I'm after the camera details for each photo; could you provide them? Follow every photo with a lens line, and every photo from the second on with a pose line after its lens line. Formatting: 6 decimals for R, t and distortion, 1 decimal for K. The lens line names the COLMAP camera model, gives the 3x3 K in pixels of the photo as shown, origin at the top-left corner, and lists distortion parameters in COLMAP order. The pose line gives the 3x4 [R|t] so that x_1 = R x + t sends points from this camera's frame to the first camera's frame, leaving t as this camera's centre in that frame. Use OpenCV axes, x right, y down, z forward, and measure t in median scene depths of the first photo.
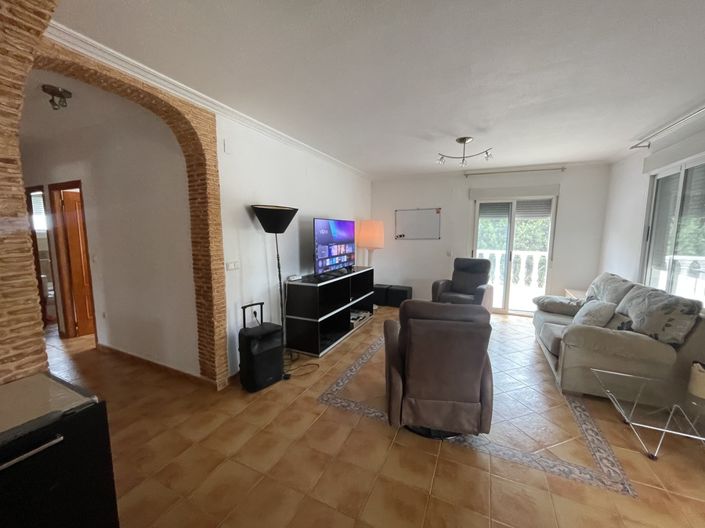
lens RADIAL K [[283.1, 0, 352.8], [0, 283.1, 263.9], [0, 0, 1]] dist [-0.004625, 0.002104]
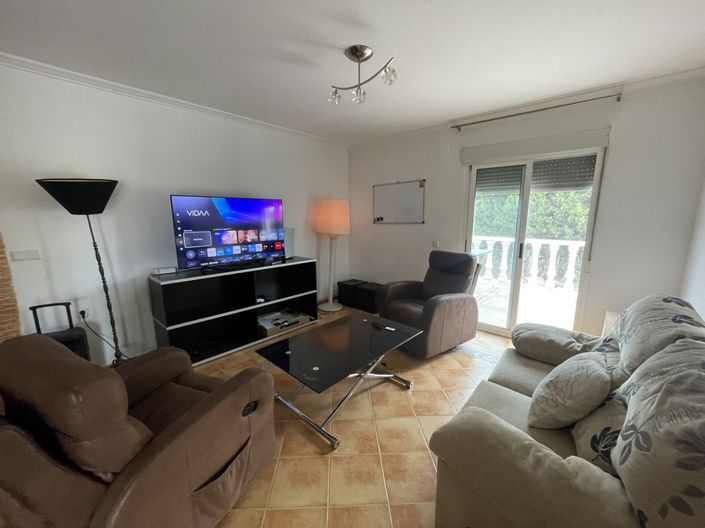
lens RADIAL K [[283.1, 0, 352.4], [0, 283.1, 265.9], [0, 0, 1]] dist [-0.004625, 0.002104]
pose [[0.956020, 0.049644, -0.289069, 0.408590], [-0.030835, 0.997122, 0.069265, -0.028176], [0.291675, -0.057306, 0.954799, 0.294547]]
